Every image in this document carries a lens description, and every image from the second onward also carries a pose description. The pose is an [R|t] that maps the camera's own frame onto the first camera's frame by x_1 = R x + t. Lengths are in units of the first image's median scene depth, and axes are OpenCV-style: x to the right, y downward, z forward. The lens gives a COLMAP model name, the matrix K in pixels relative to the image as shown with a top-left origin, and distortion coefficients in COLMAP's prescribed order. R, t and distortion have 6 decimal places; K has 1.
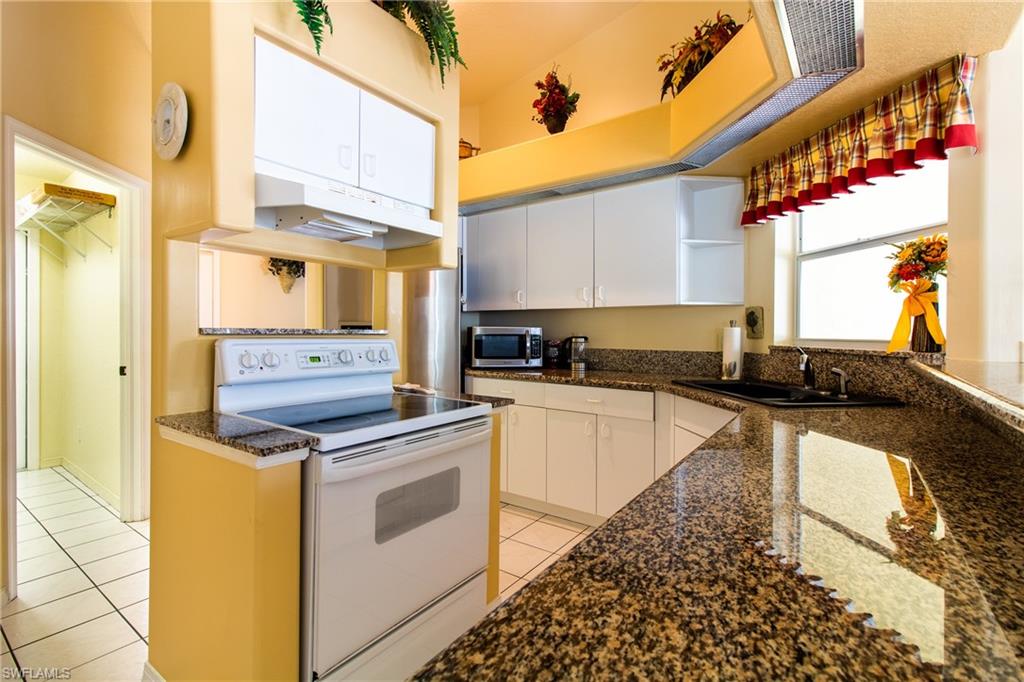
lens RADIAL K [[467.9, 0, 514.5], [0, 467.9, 330.2], [0, 0, 1]] dist [-0.000367, -0.000104]
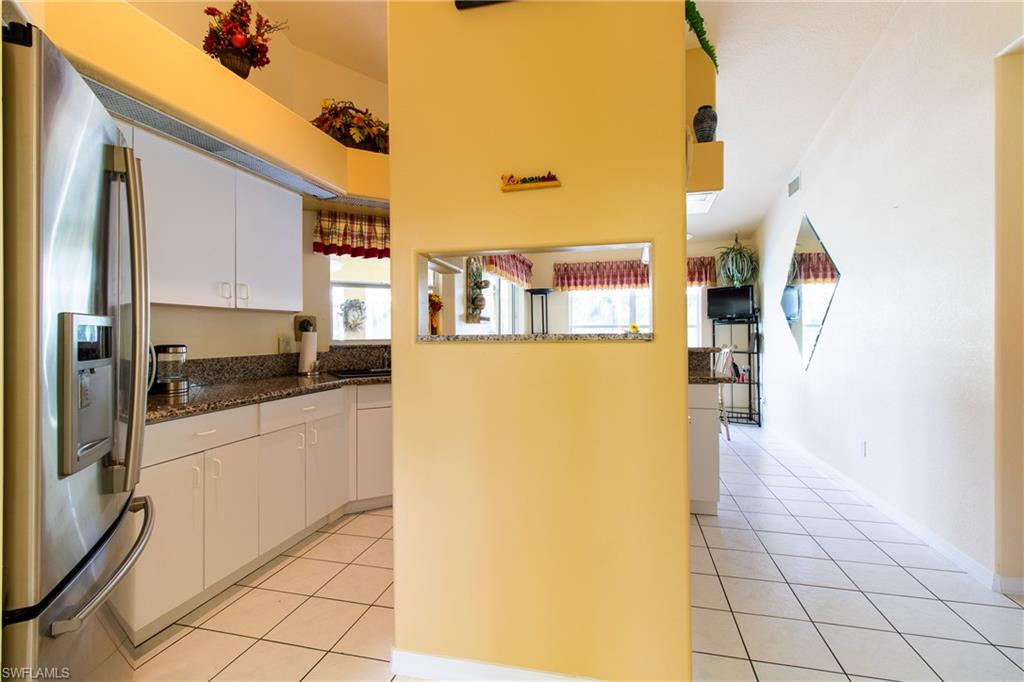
lens RADIAL K [[467.9, 0, 514.5], [0, 467.9, 330.2], [0, 0, 1]] dist [-0.000367, -0.000104]
pose [[-0.383860, 0.005242, 0.923376, -0.901132], [0.005321, 0.999980, -0.003465, -0.004346], [-0.923376, 0.003583, -0.383880, 0.998620]]
